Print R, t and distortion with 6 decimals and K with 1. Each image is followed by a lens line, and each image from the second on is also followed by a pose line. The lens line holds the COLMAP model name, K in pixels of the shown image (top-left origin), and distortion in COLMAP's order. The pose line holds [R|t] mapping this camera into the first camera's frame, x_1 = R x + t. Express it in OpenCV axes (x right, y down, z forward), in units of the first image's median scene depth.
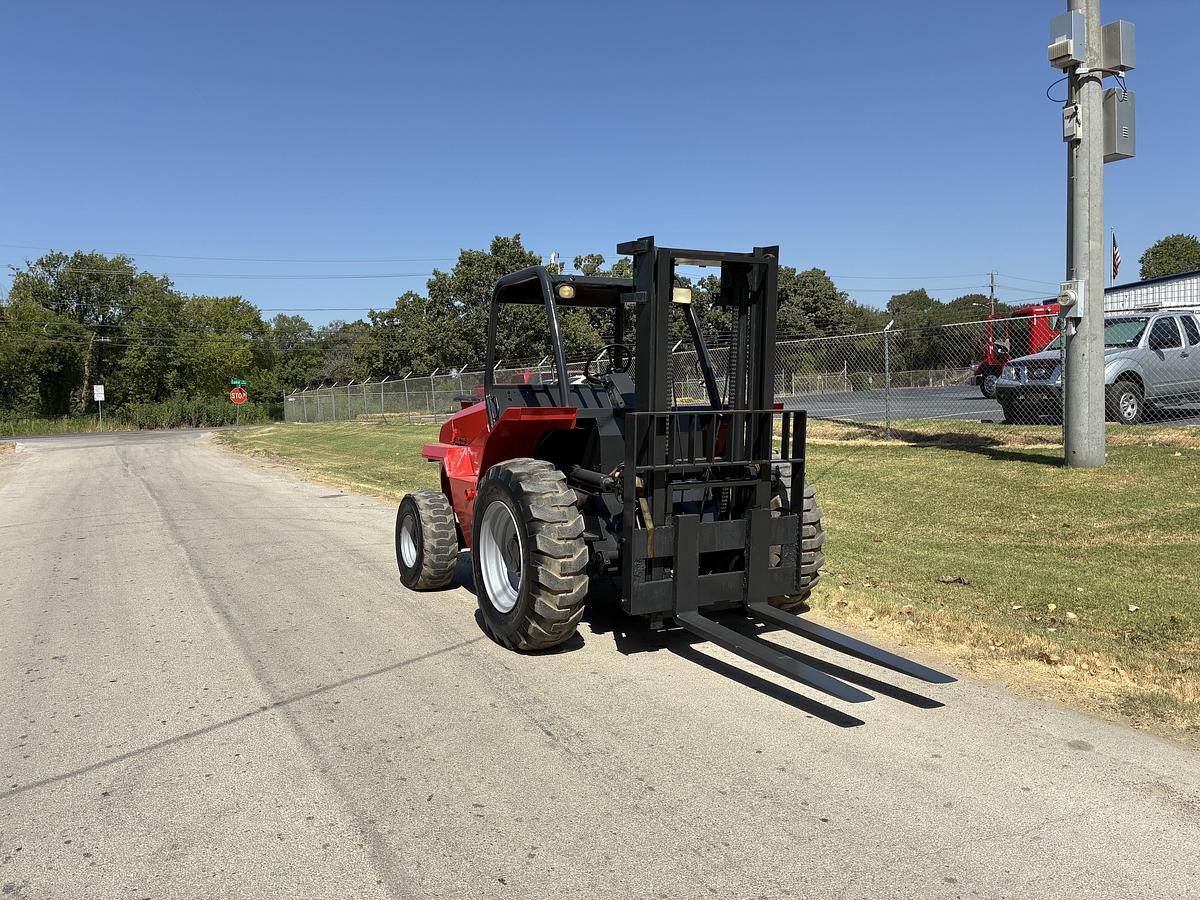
lens RADIAL K [[910.4, 0, 606.9], [0, 910.4, 454.6], [0, 0, 1]] dist [0.055162, -0.074393]
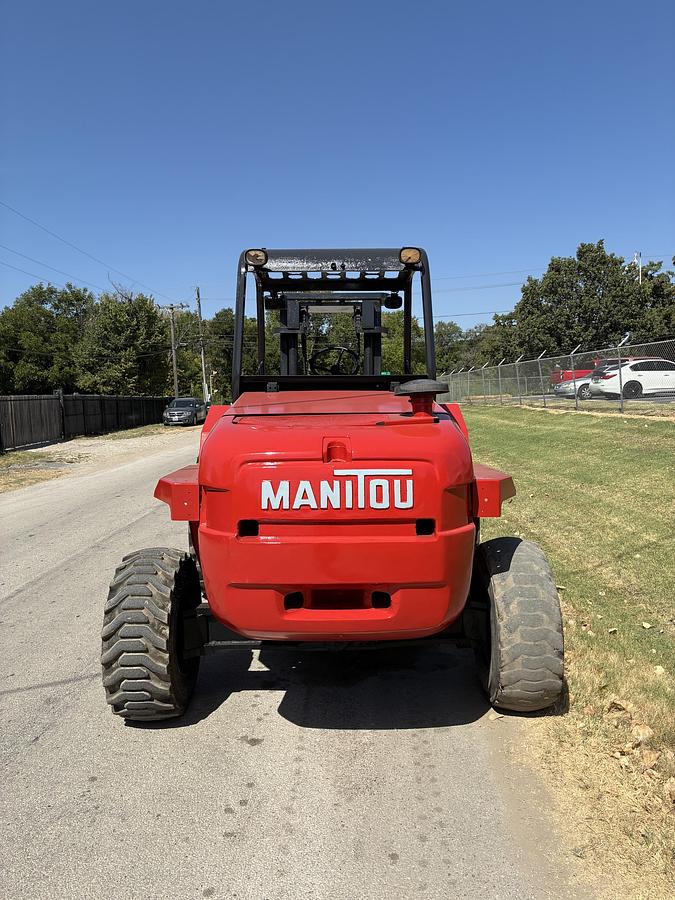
lens RADIAL K [[682.8, 0, 344.7], [0, 682.8, 457.2], [0, 0, 1]] dist [0.055162, -0.074393]
pose [[0.874905, 0.043772, -0.482313, 0.106823], [-0.020468, 0.998359, 0.053477, -0.013382], [0.483862, -0.036916, 0.874365, 0.150245]]
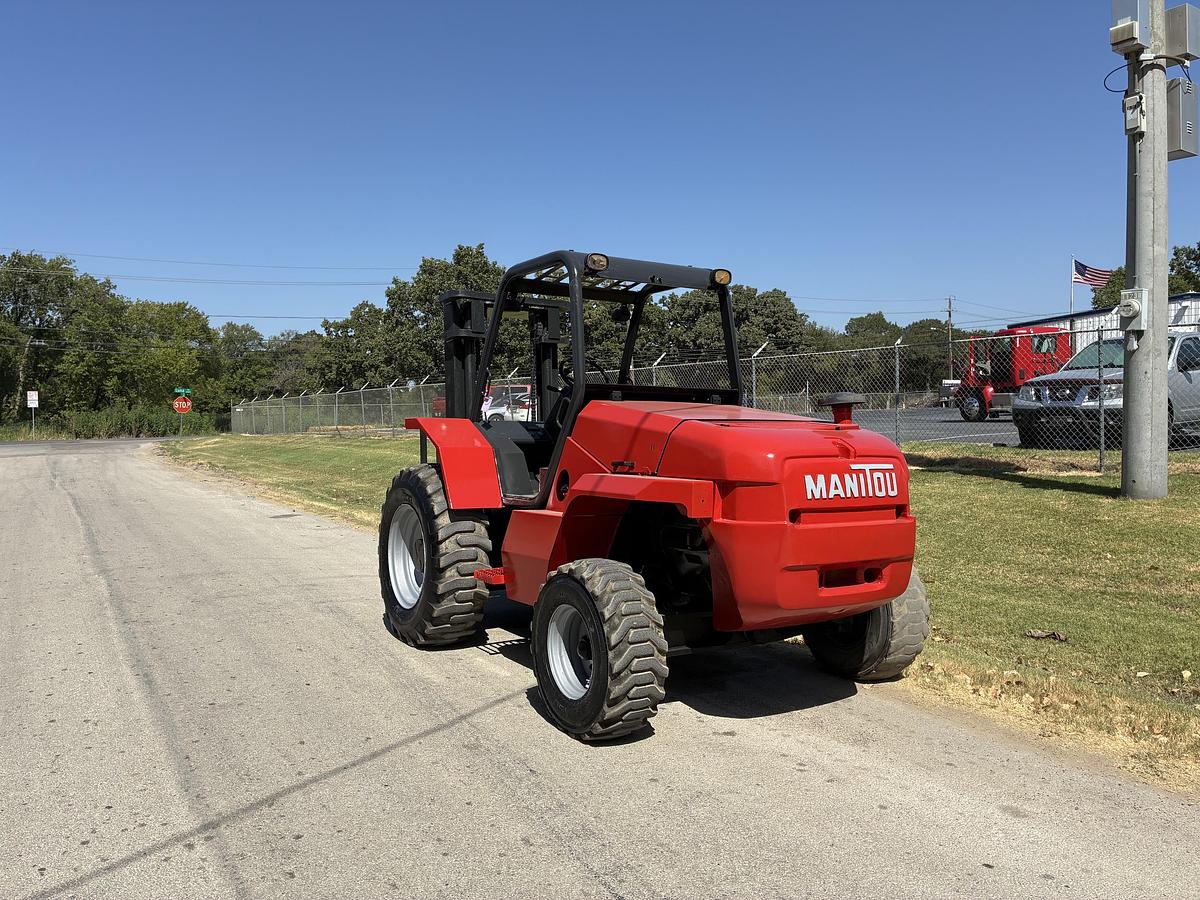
lens RADIAL K [[910.4, 0, 607.8], [0, 910.4, 455.5], [0, 0, 1]] dist [0.055162, -0.074393]
pose [[0.998530, 0.016208, 0.051726, -0.021477], [-0.015273, 0.999714, -0.018428, -0.001564], [-0.052009, 0.017611, 0.998491, 0.061264]]
